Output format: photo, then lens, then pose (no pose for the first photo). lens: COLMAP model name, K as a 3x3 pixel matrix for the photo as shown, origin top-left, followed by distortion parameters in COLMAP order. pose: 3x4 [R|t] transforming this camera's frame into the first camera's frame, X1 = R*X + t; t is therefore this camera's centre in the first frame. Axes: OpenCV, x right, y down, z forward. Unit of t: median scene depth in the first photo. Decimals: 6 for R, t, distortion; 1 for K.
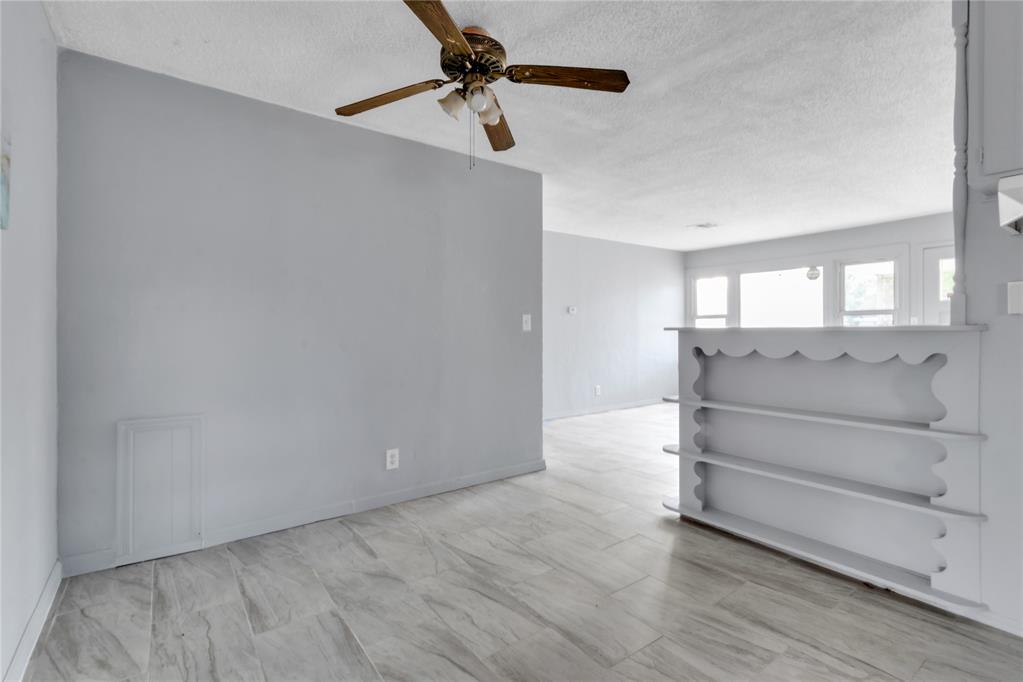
lens RADIAL K [[466.8, 0, 512.5], [0, 466.8, 336.2], [0, 0, 1]] dist [0.002213, 0.000565]
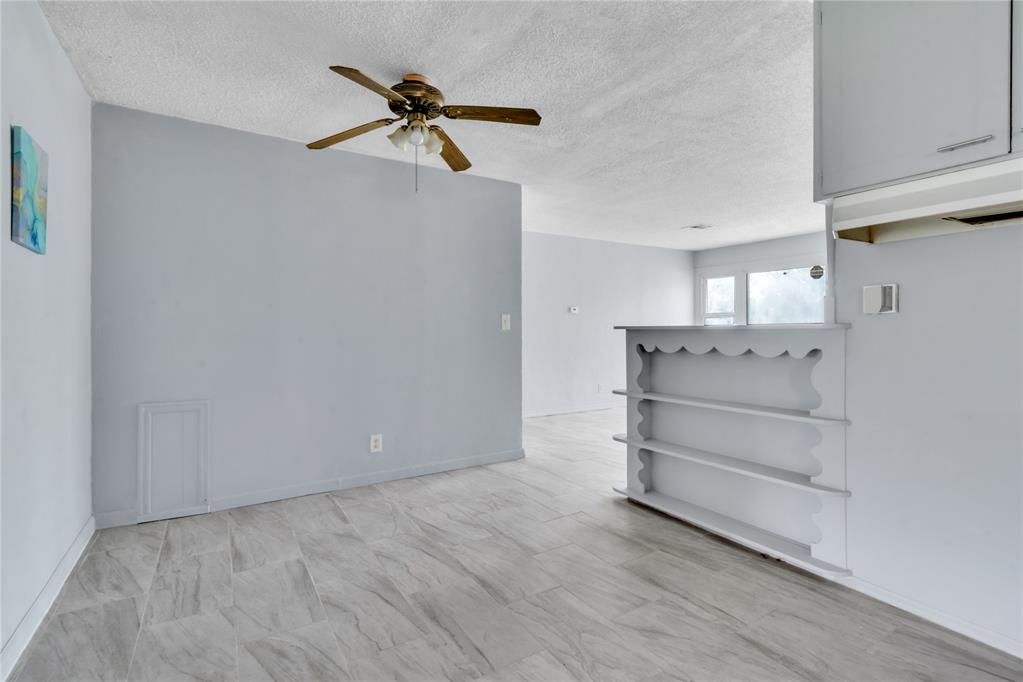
lens RADIAL K [[473.6, 0, 517.7], [0, 473.6, 335.9], [0, 0, 1]] dist [0.002156, 0.000408]
pose [[0.997318, -0.000282, -0.073195, 0.243046], [0.000318, 1.000000, 0.000468, 0.004050], [0.073195, -0.000490, 0.997318, -0.168985]]
